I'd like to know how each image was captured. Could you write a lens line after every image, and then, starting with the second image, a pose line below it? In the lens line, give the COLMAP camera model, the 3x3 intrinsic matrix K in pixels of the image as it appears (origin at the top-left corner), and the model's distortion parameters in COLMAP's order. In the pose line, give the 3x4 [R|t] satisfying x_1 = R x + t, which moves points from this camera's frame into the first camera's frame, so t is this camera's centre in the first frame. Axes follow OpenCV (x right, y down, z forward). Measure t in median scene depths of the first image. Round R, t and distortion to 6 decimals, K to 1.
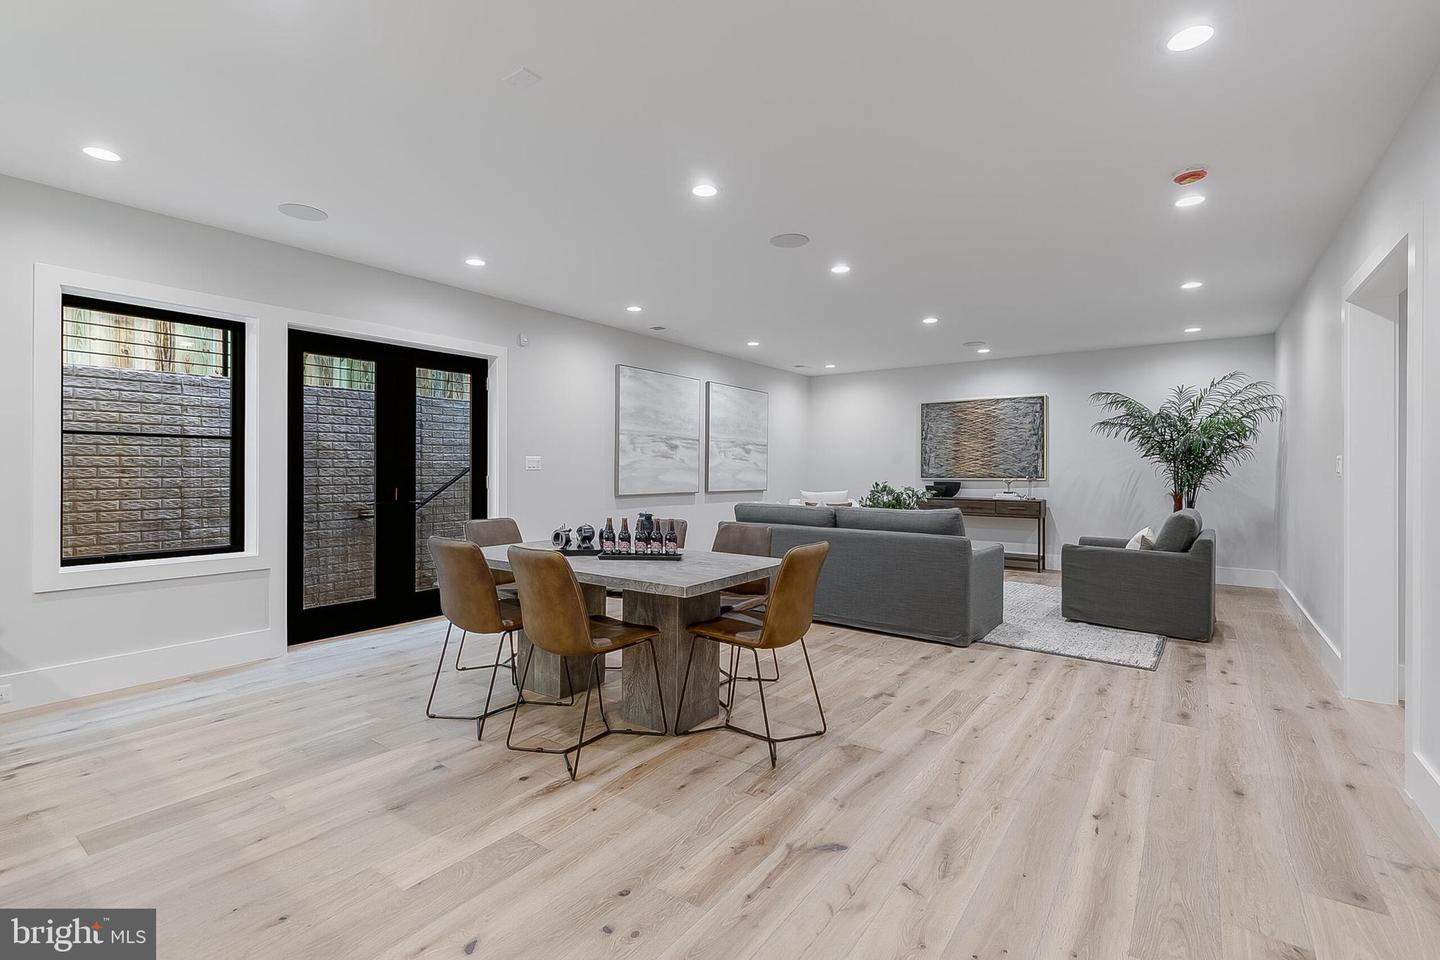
lens RADIAL K [[649.7, 0, 721.7], [0, 649.7, 470.1], [0, 0, 1]] dist [0.005293, -0.000374]
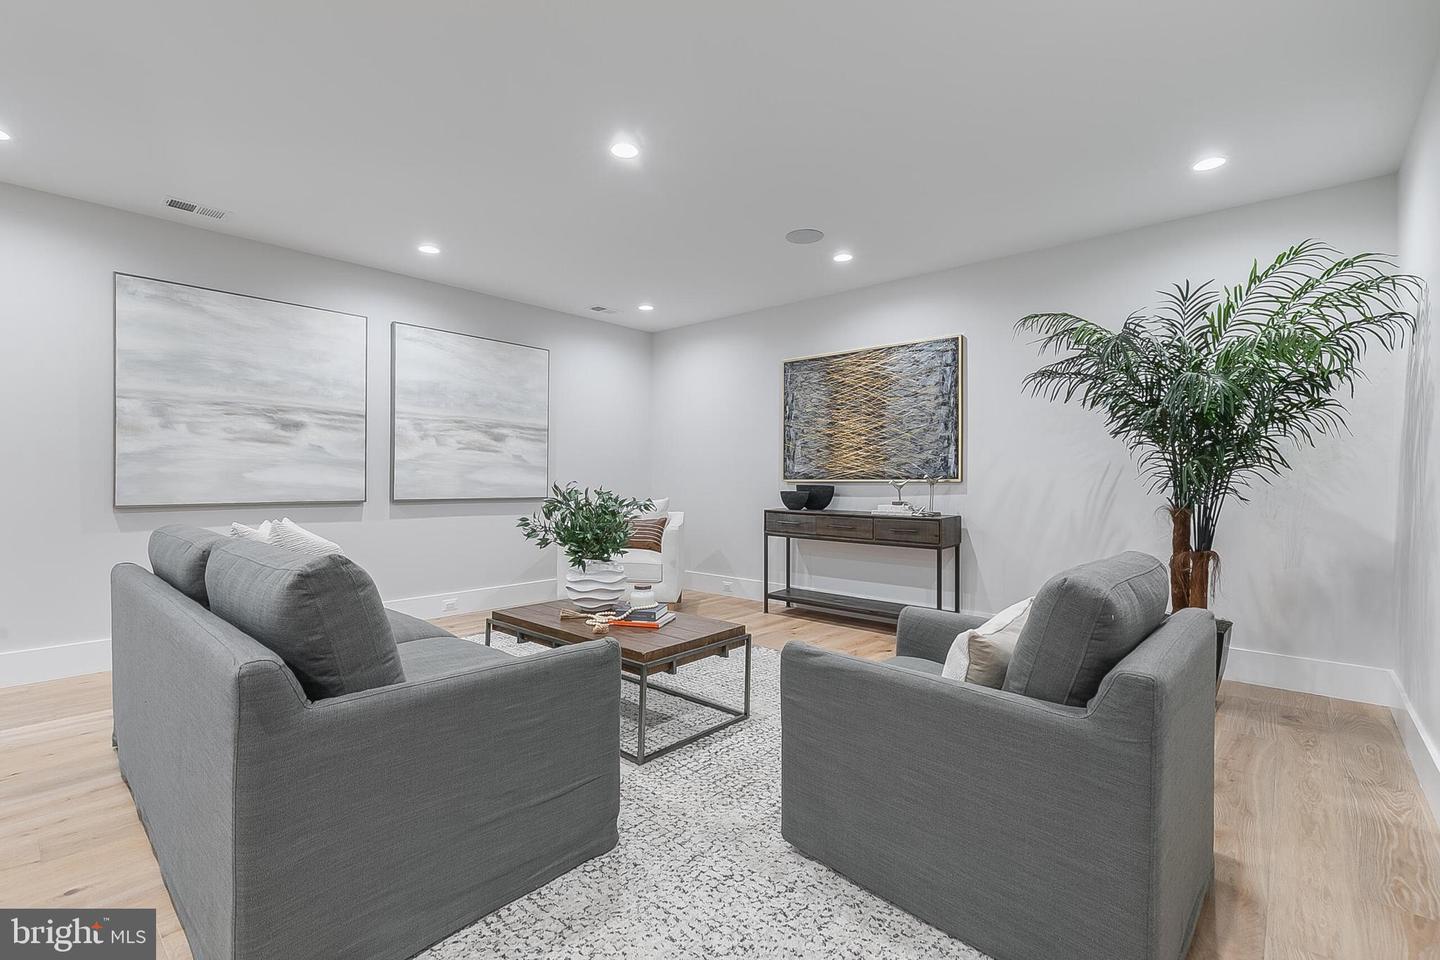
lens RADIAL K [[649.7, 0, 717.4], [0, 649.7, 480.2], [0, 0, 1]] dist [0.005293, -0.000374]
pose [[0.995773, 0.000336, -0.091848, 0.335536], [0.000182, 0.999984, 0.005632, 0.010375], [0.091849, -0.005625, 0.995757, 0.403653]]
